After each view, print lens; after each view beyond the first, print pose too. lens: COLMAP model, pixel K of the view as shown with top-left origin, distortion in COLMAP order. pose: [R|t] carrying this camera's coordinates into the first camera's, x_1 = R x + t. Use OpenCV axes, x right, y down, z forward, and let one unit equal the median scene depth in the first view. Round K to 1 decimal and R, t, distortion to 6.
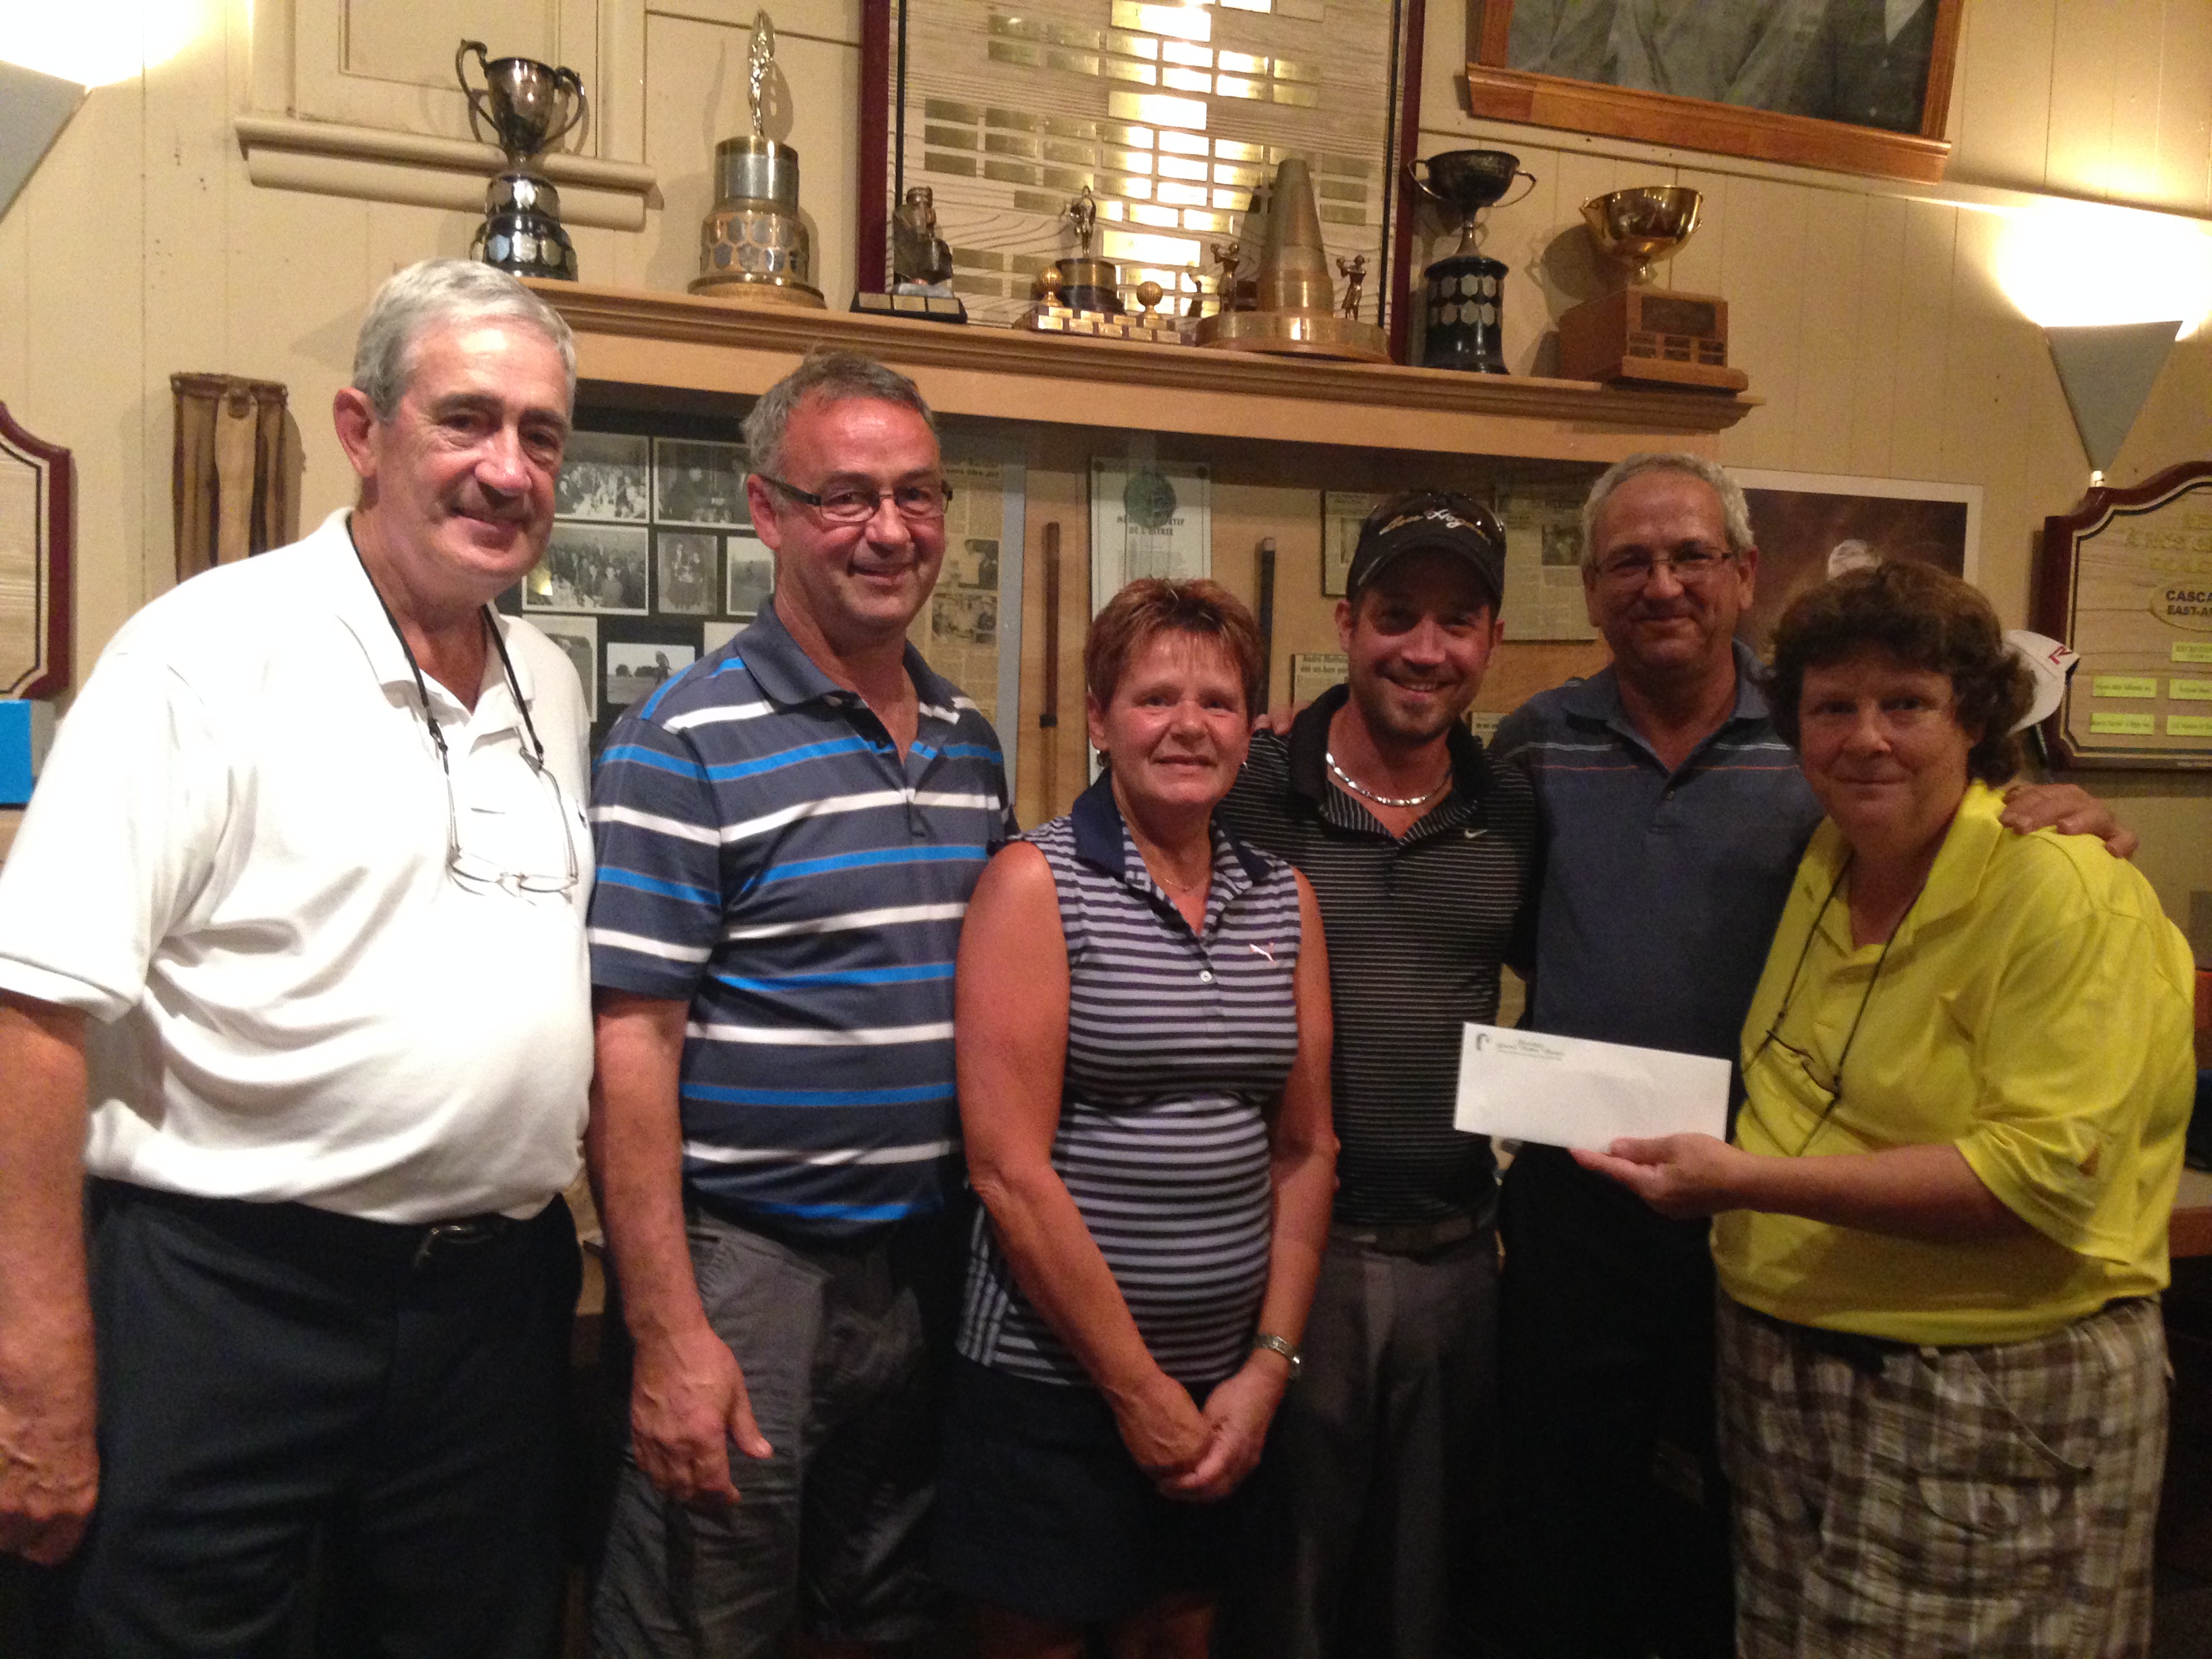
lens RADIAL K [[1998.4, 0, 1104.8], [0, 1998.4, 821.6], [0, 0, 1]] dist [0.191640, -0.305056]
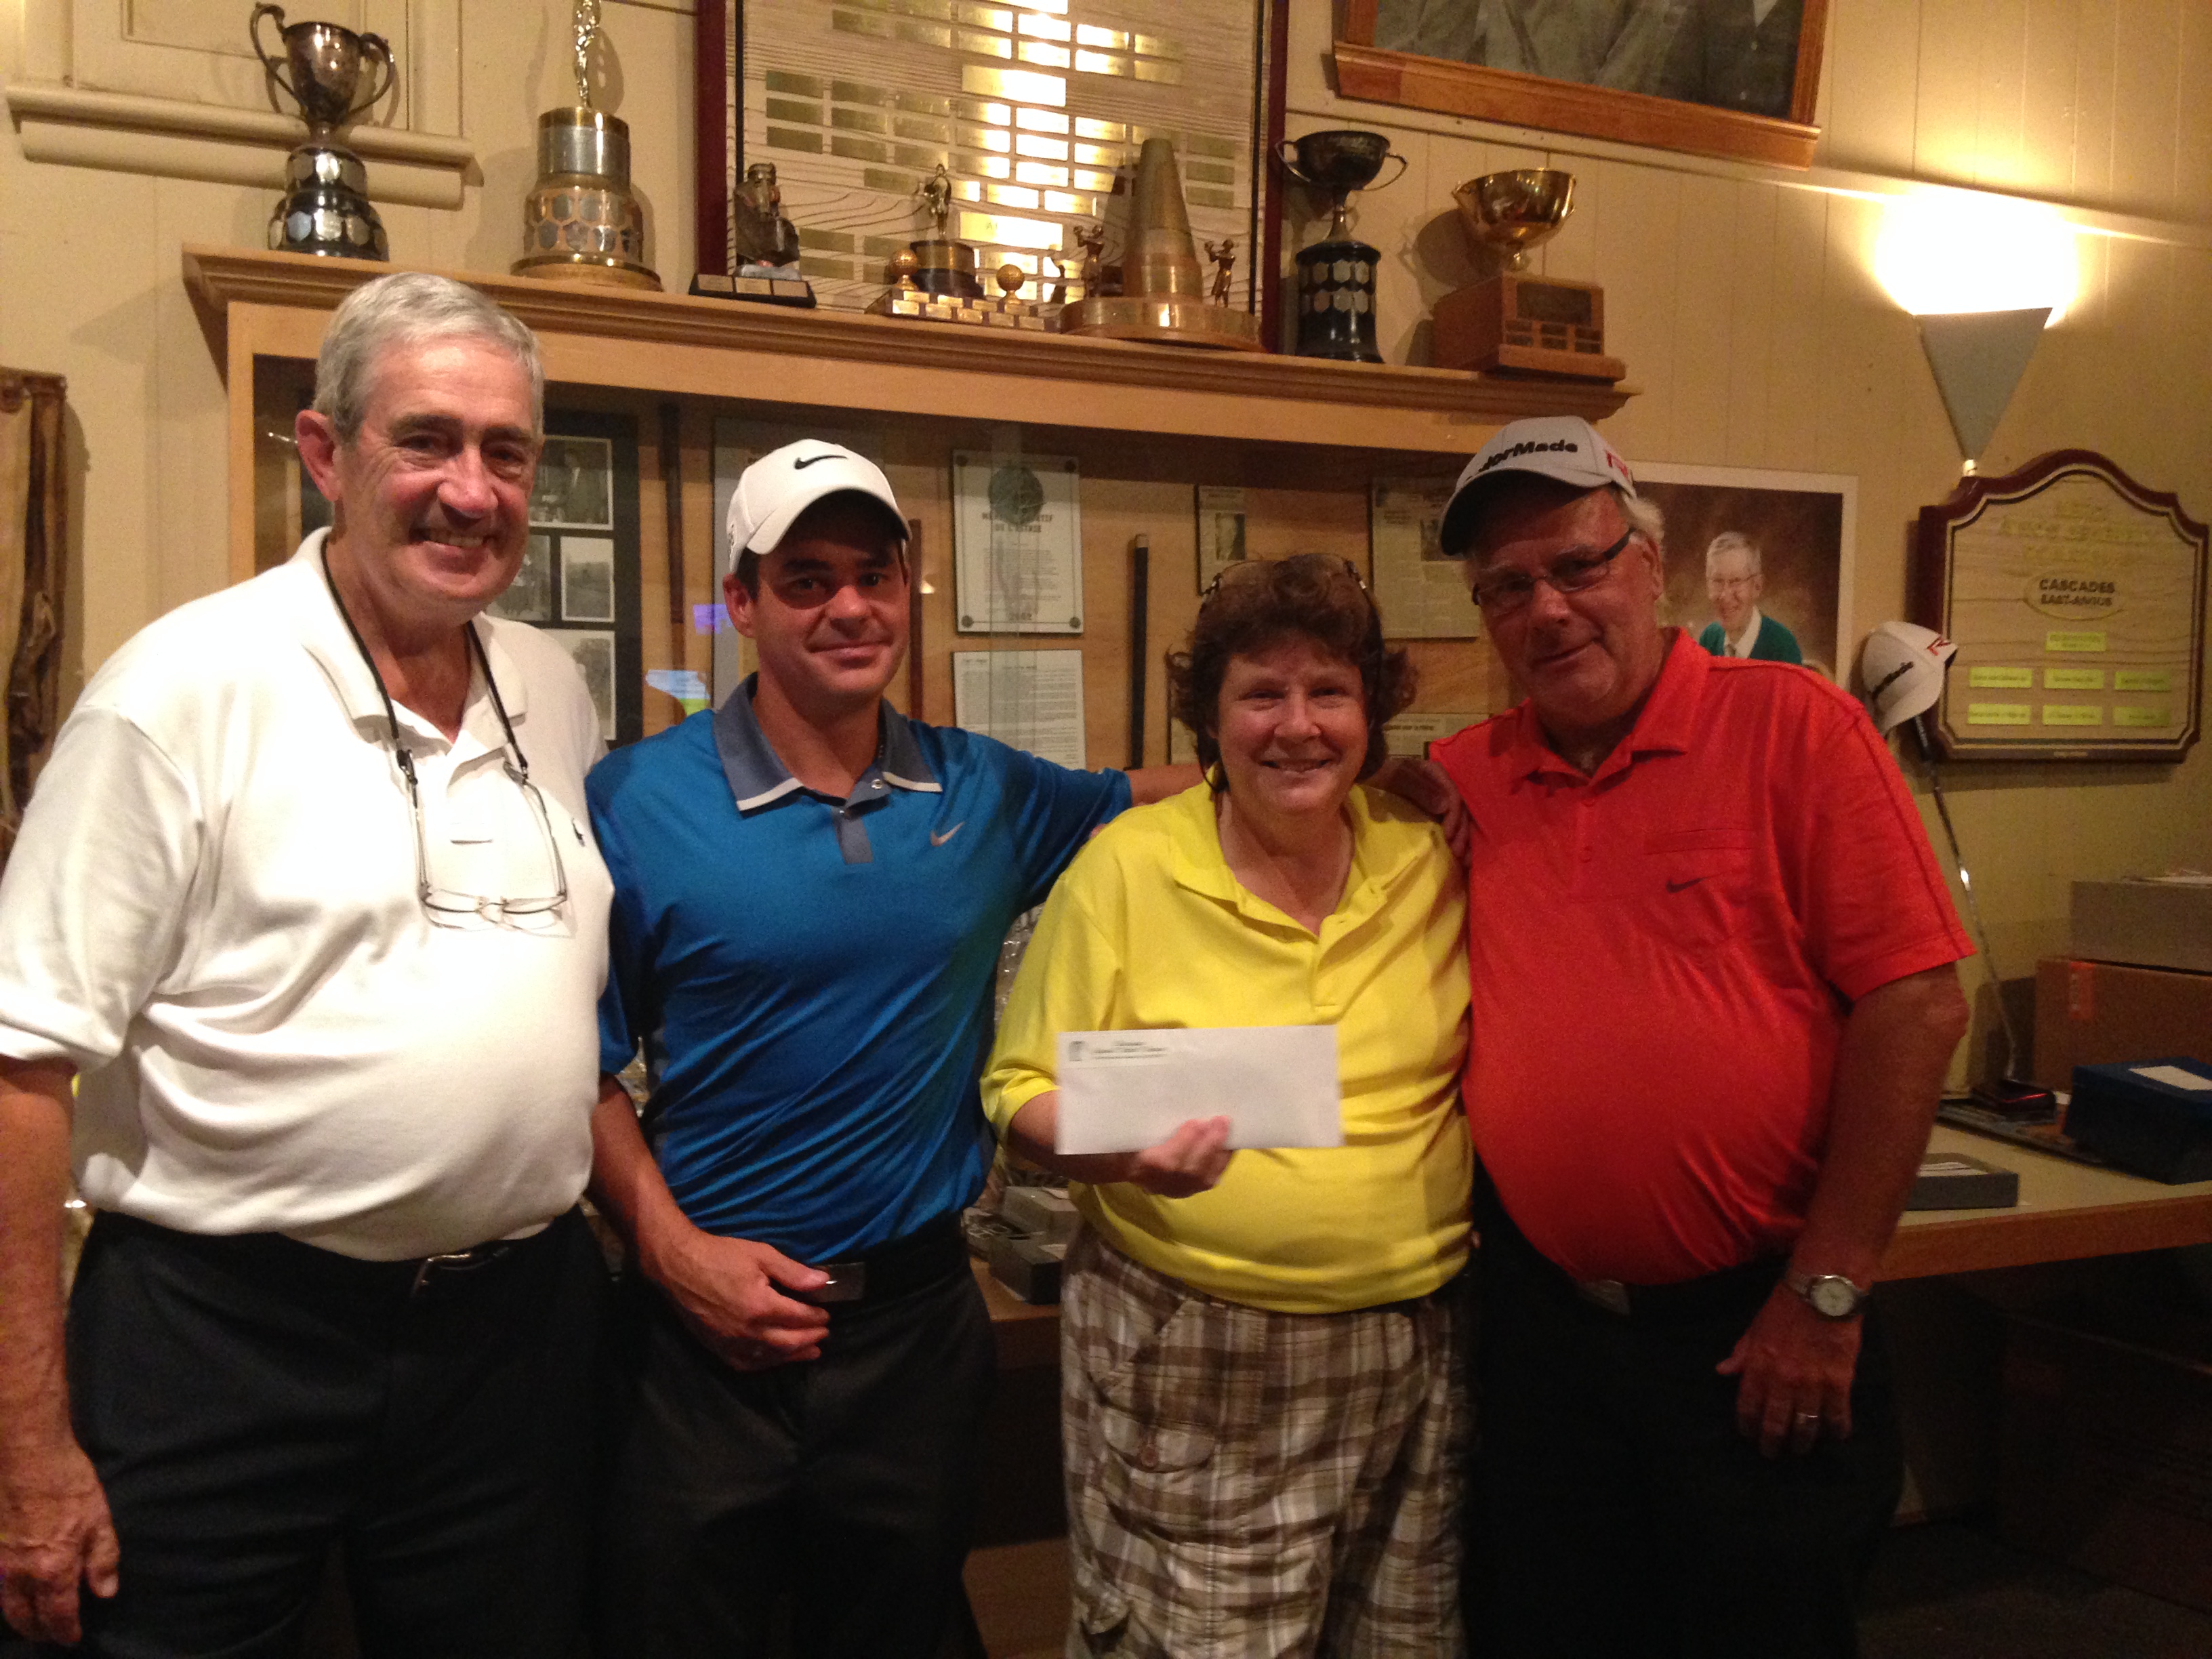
lens RADIAL K [[1998.4, 0, 1104.8], [0, 1998.4, 821.6], [0, 0, 1]] dist [0.191640, -0.305056]
pose [[0.997915, -0.019764, 0.061445, 0.002865], [0.019980, 0.999796, -0.002902, -0.002054], [-0.061375, 0.004124, 0.998106, 0.047632]]
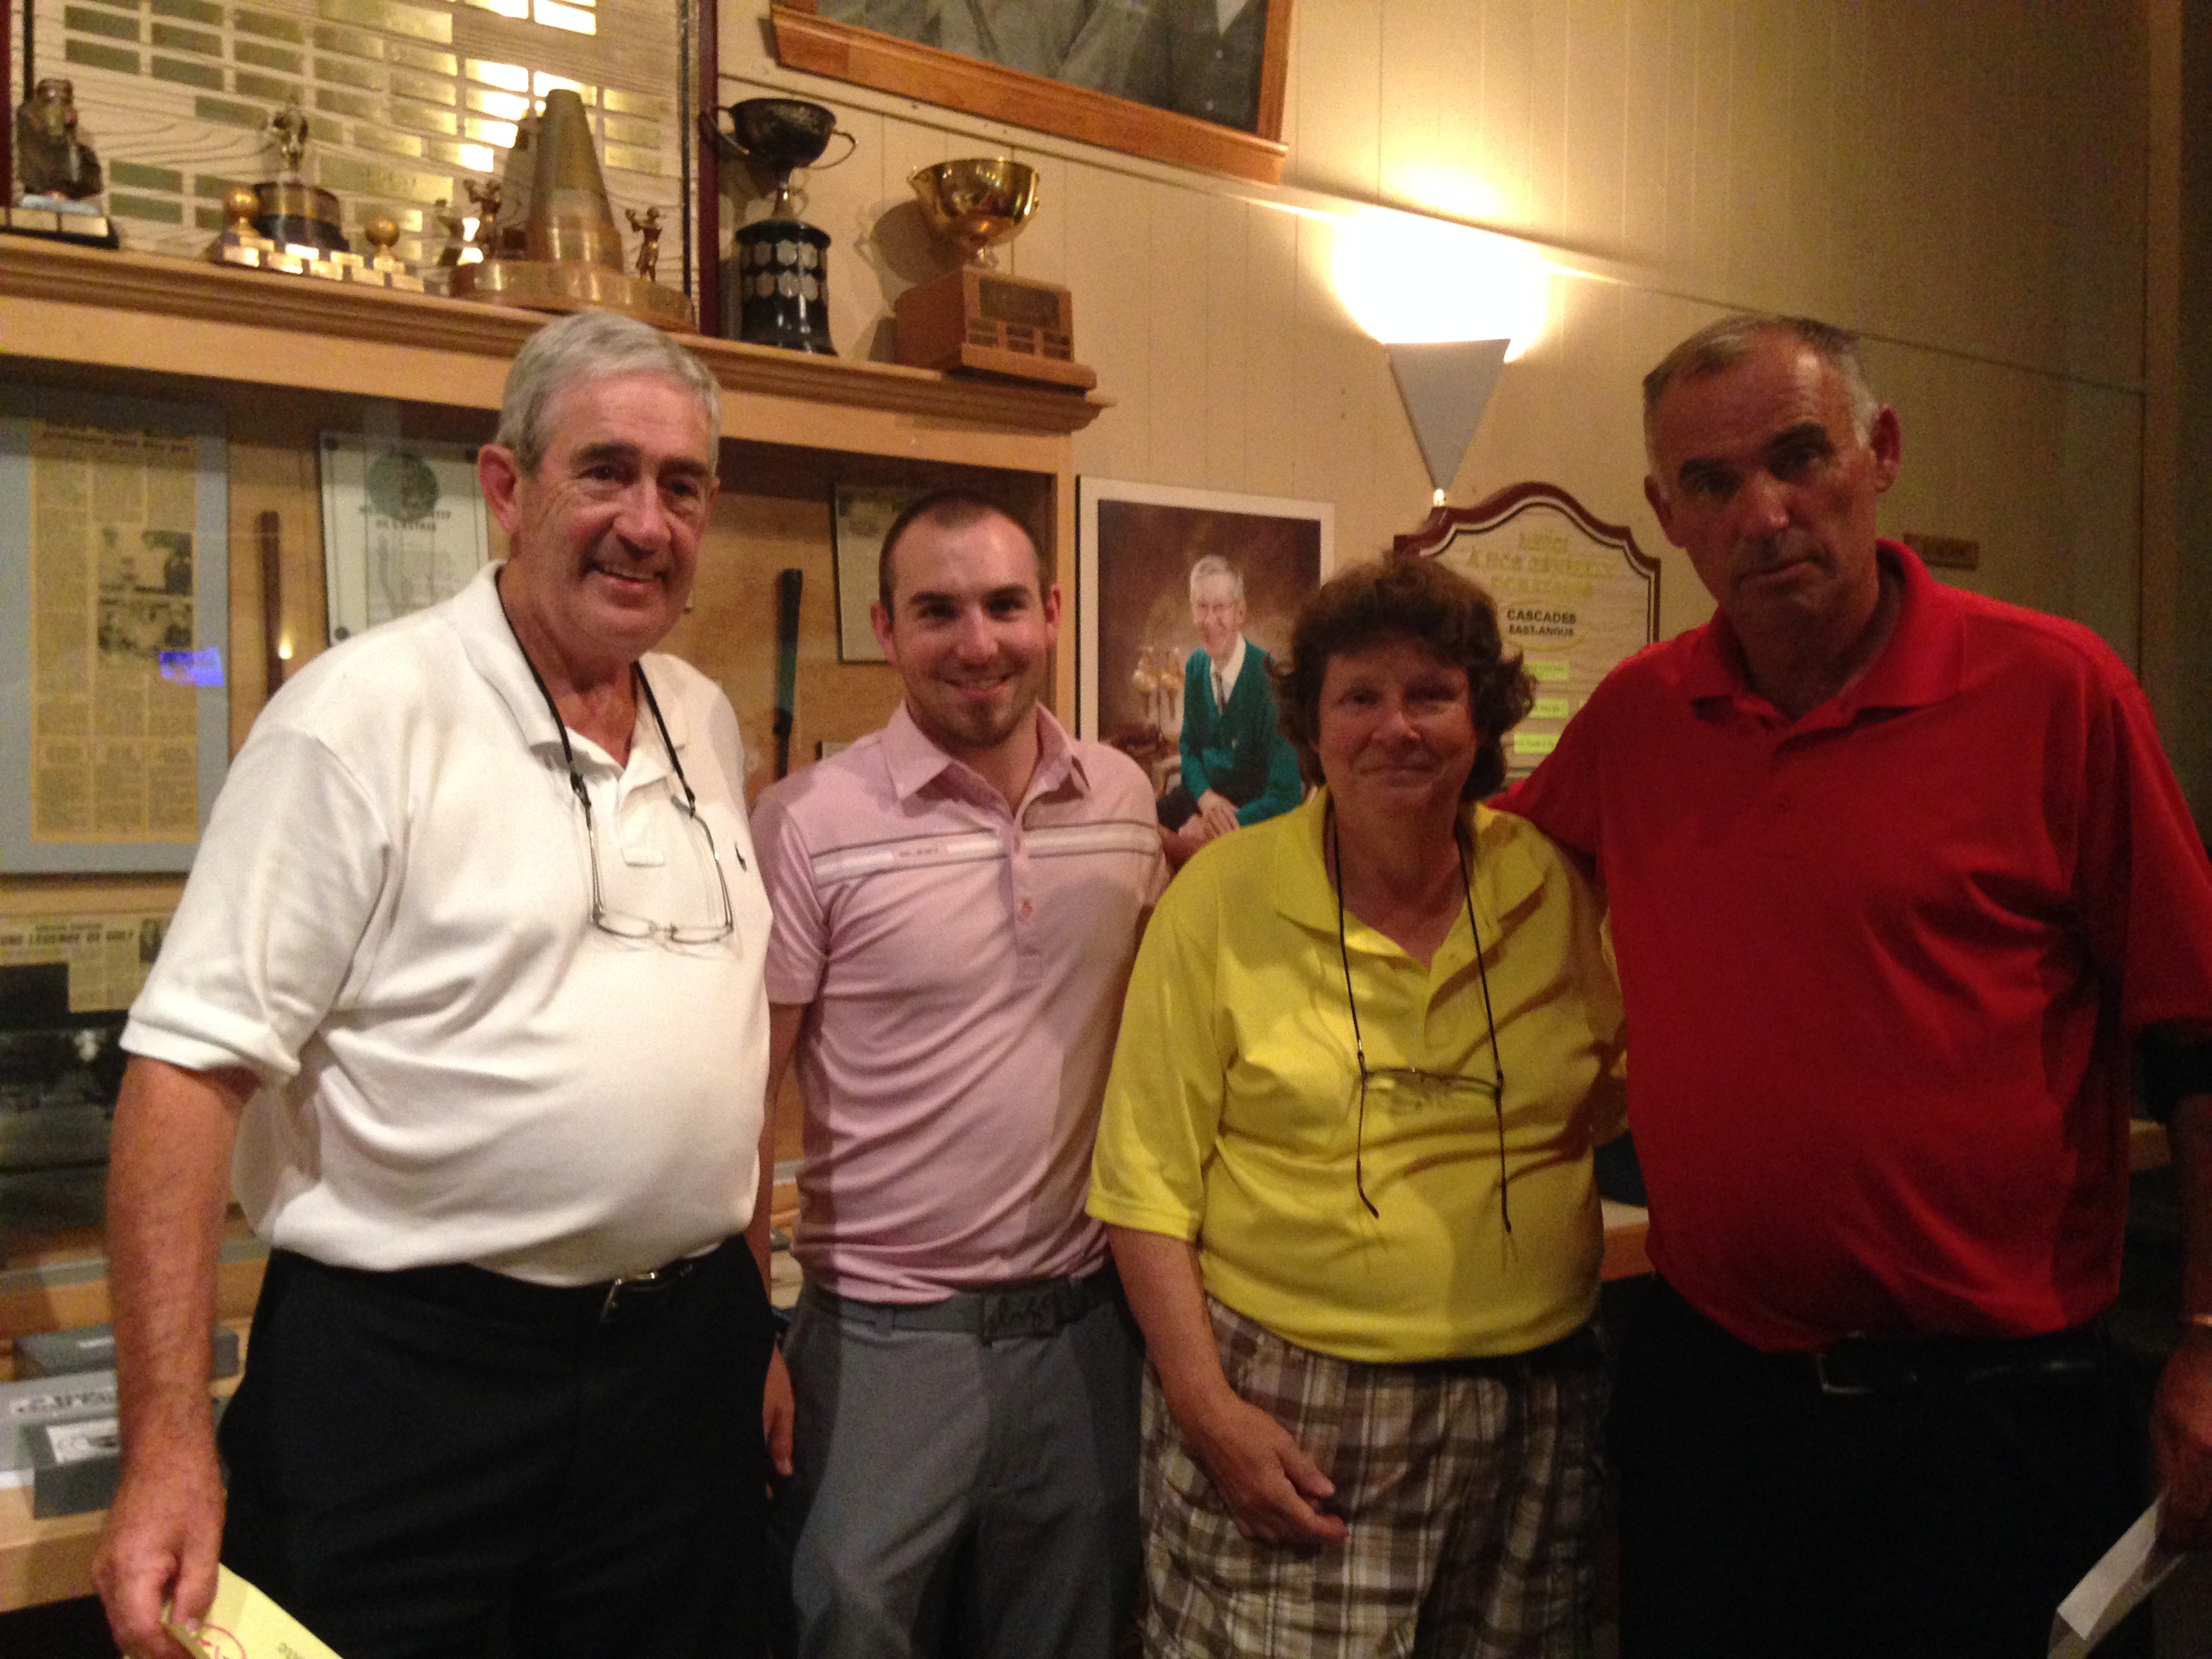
lens RADIAL K [[1998.4, 0, 1104.8], [0, 1998.4, 821.6], [0, 0, 1]] dist [0.191640, -0.305056]
pose [[0.960684, -0.035659, 0.275346, 0.062795], [0.043044, 0.998856, -0.020825, 0.004282], [-0.274288, 0.031858, 0.961120, 0.132900]]
